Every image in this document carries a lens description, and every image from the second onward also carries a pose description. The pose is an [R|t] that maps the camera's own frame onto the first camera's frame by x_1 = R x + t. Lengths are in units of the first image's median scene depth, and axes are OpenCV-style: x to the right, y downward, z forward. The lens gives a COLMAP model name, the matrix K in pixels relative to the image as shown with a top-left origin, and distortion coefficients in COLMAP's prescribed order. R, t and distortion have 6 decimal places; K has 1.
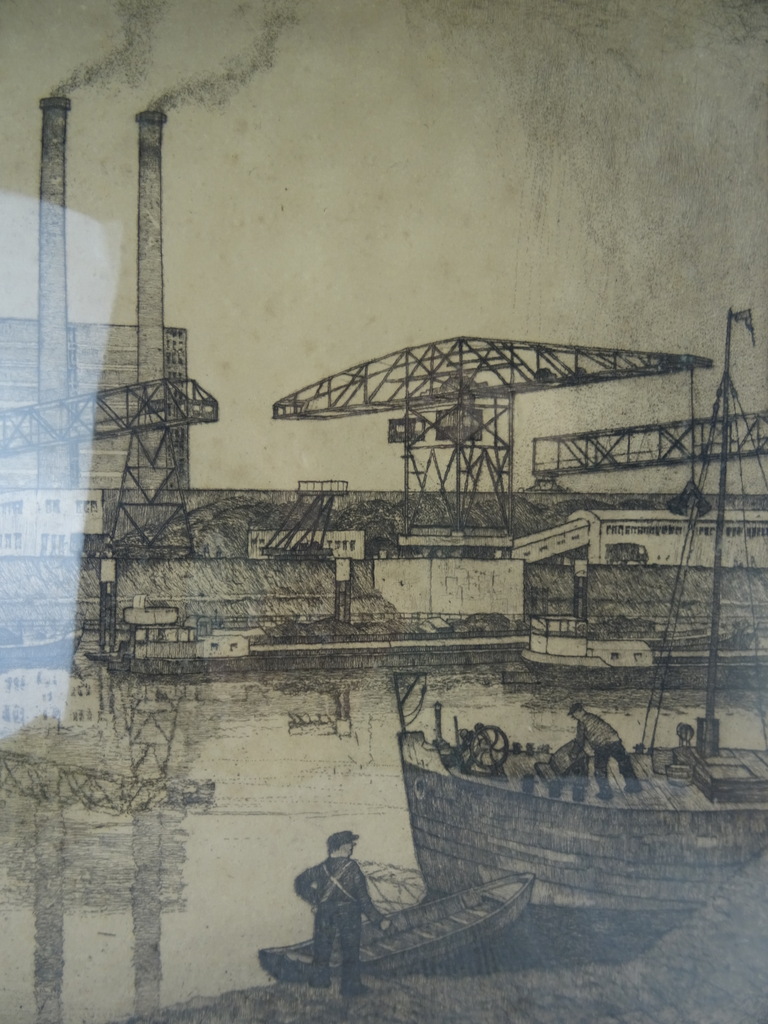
lens RADIAL K [[734.0, 0, 383.3], [0, 734.0, 508.6], [0, 0, 1]] dist [-0.000809, -0.006290]
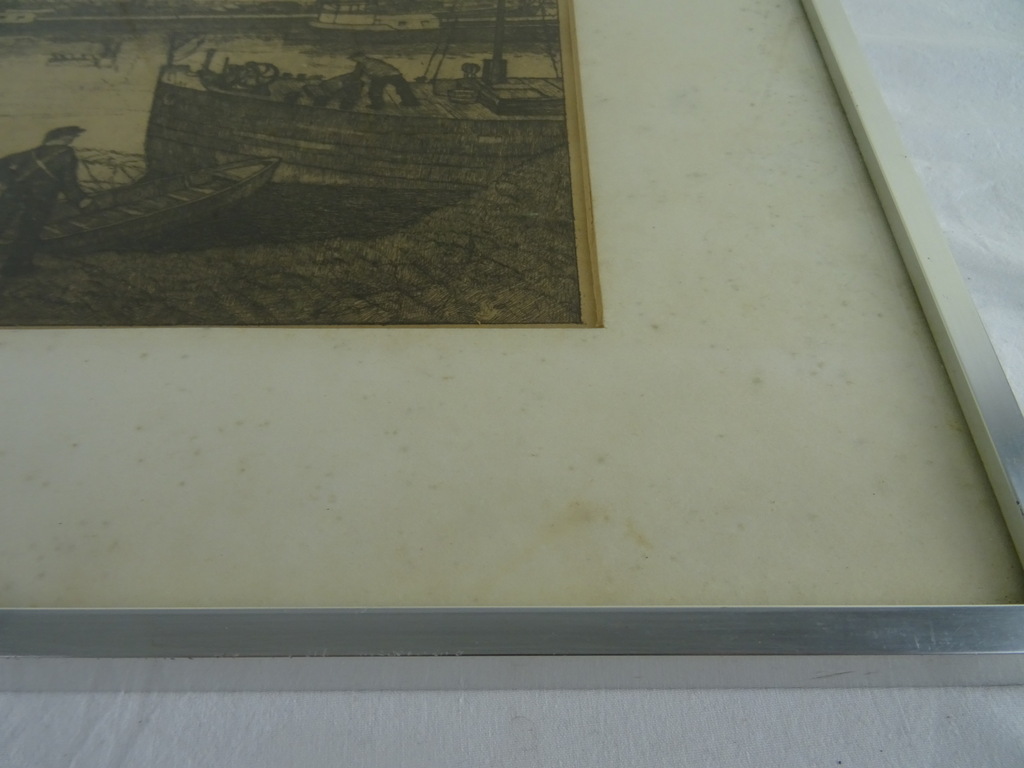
lens RADIAL K [[734.0, 0, 513.9], [0, 734.0, 383.8], [0, 0, 1]] dist [-0.000809, -0.006290]
pose [[0.999897, -0.014158, 0.002557, 0.459531], [0.013365, 0.848321, -0.529314, 1.147398], [0.005325, 0.529293, 0.848422, 0.418029]]
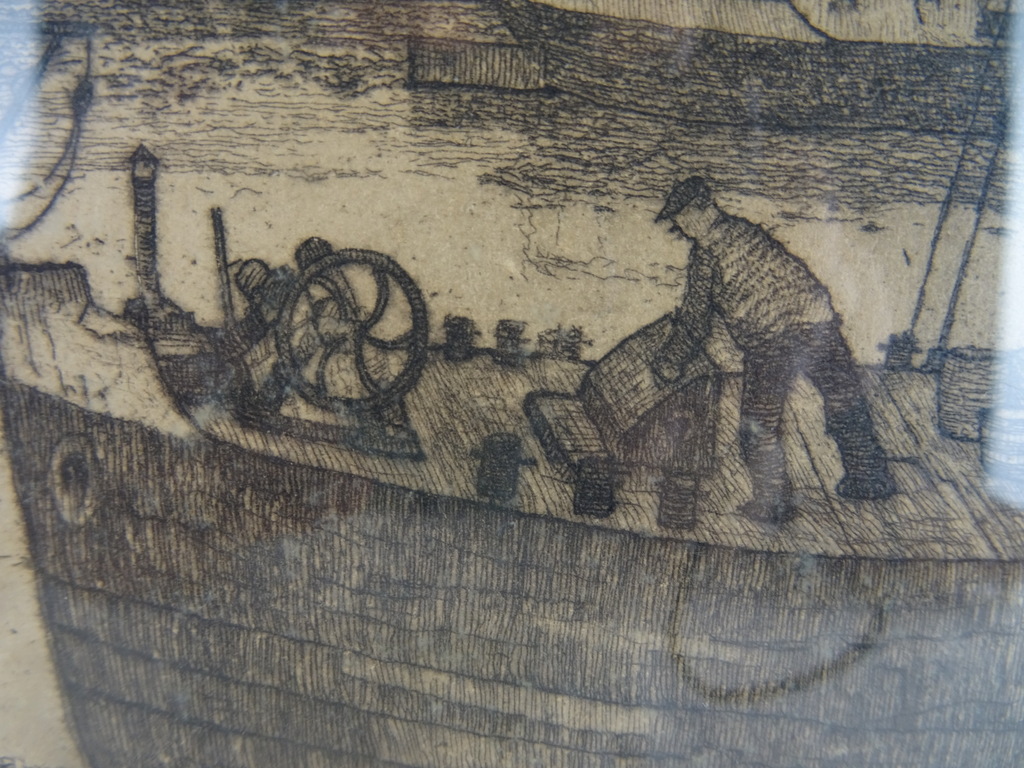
lens RADIAL K [[734.0, 0, 513.9], [0, 734.0, 383.8], [0, 0, 1]] dist [-0.000809, -0.006290]
pose [[0.997028, 0.011781, 0.076130, 0.180667], [-0.023979, 0.986603, 0.161366, 0.298381], [-0.073209, -0.162712, 0.983954, 0.733347]]
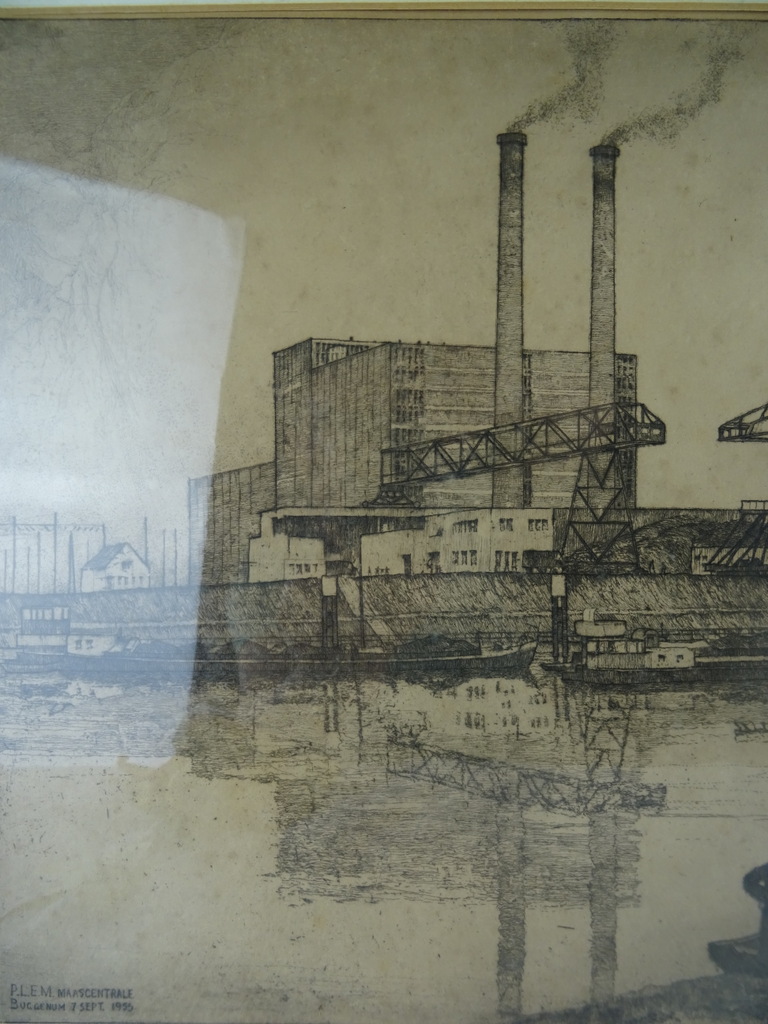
lens RADIAL K [[734.0, 0, 383.3], [0, 734.0, 508.6], [0, 0, 1]] dist [-0.000809, -0.006290]
pose [[0.999666, -0.000393, -0.025855, -0.599136], [0.000867, 0.999832, 0.018320, -0.045489], [0.025843, -0.018337, 0.999498, -0.057503]]
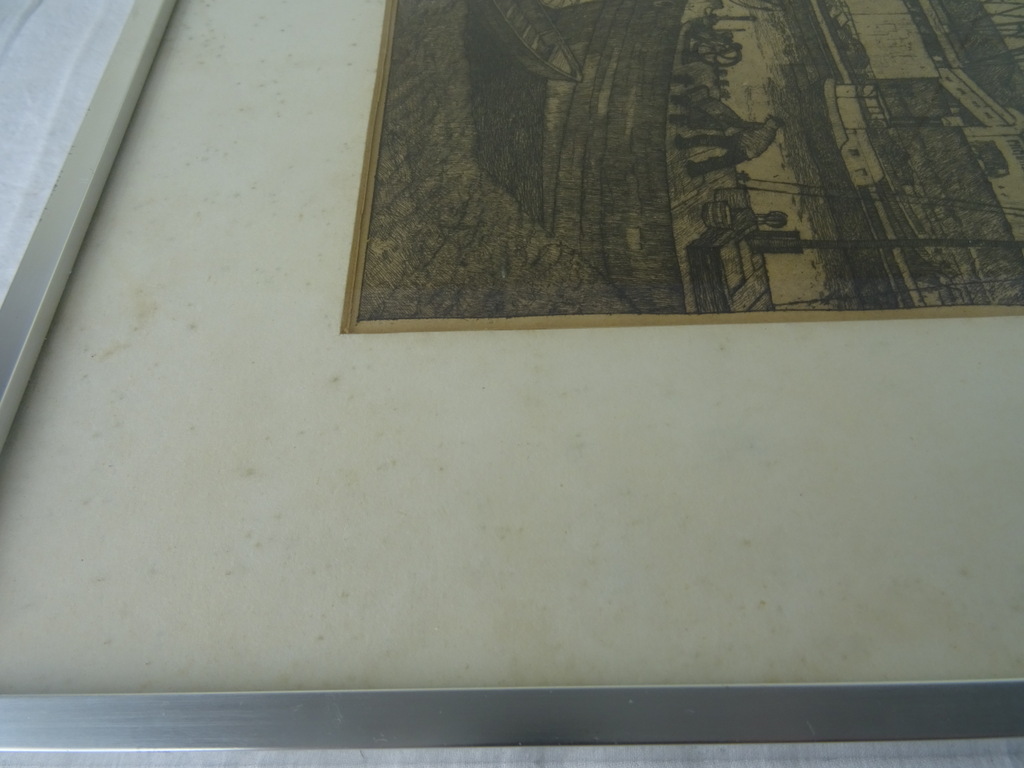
lens RADIAL K [[734.0, 0, 513.9], [0, 734.0, 383.8], [0, 0, 1]] dist [-0.000809, -0.006290]
pose [[0.010697, 0.848820, -0.528574, 0.944789], [-0.998840, 0.033886, 0.034204, 0.551222], [0.046944, 0.527595, 0.848198, 0.445817]]
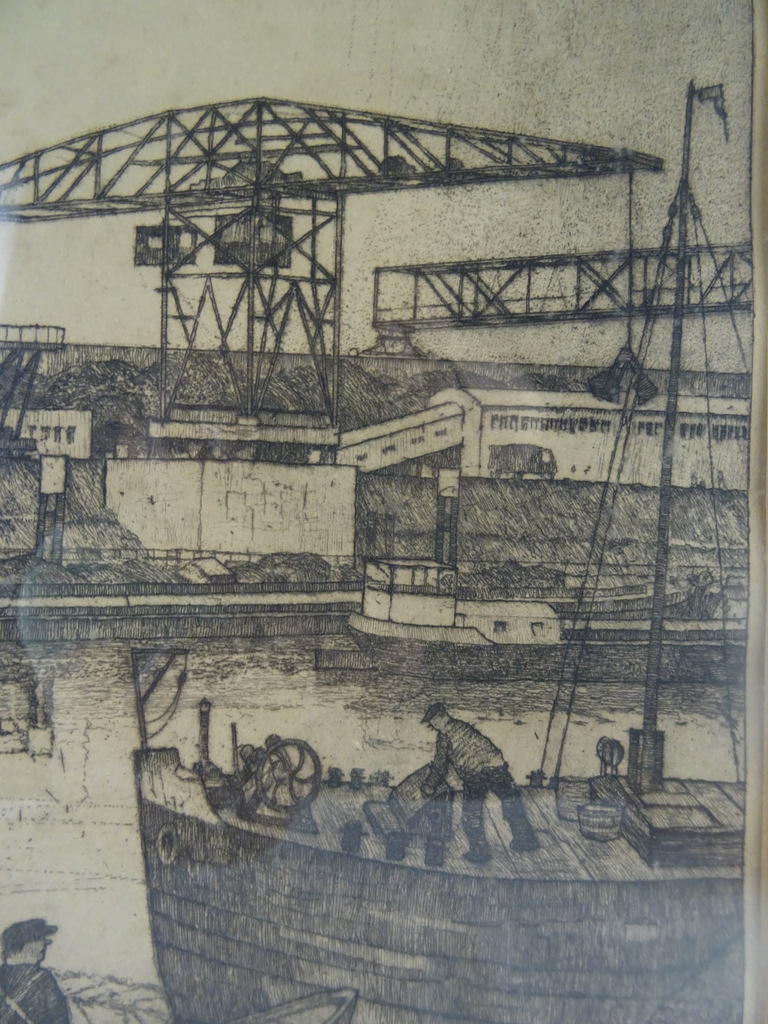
lens RADIAL K [[734.0, 0, 383.3], [0, 734.0, 508.6], [0, 0, 1]] dist [-0.000809, -0.006290]
pose [[0.998184, 0.023878, 0.055304, 0.182126], [-0.022931, 0.999580, -0.017695, 0.115492], [-0.055703, 0.016394, 0.998313, 0.391390]]
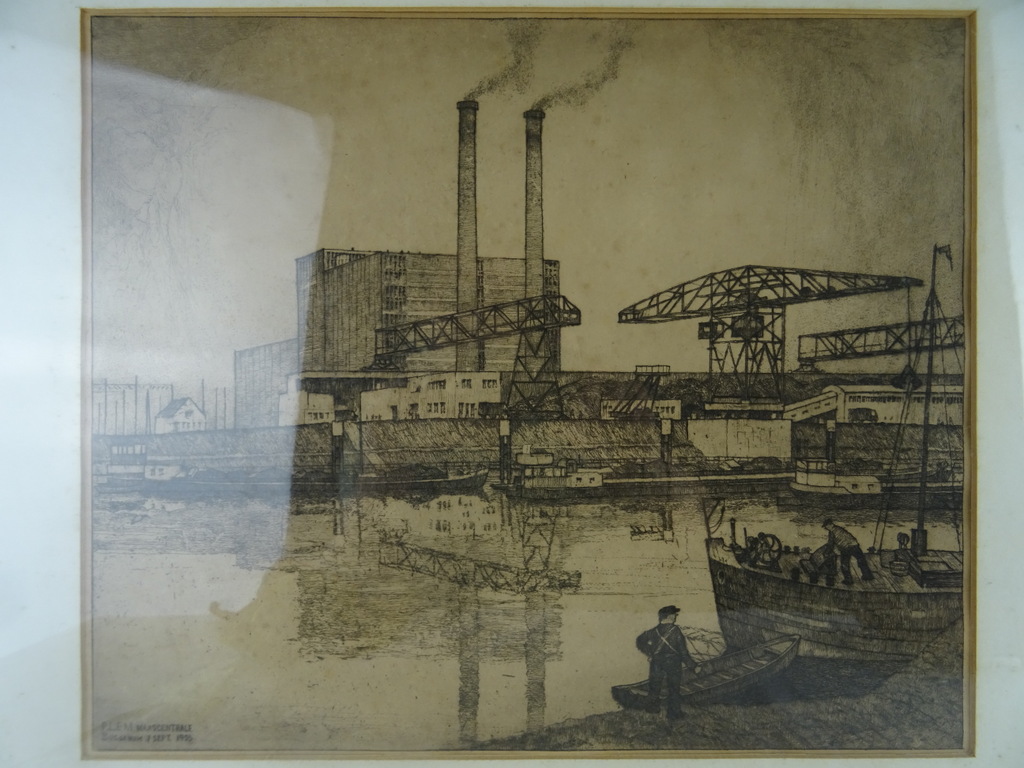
lens RADIAL K [[734.0, 0, 513.9], [0, 734.0, 383.8], [0, 0, 1]] dist [-0.000809, -0.006290]
pose [[0.999963, -0.002478, -0.008217, -0.344530], [0.002568, 0.999936, 0.011027, -0.018629], [0.008189, -0.011048, 0.999905, -0.449553]]
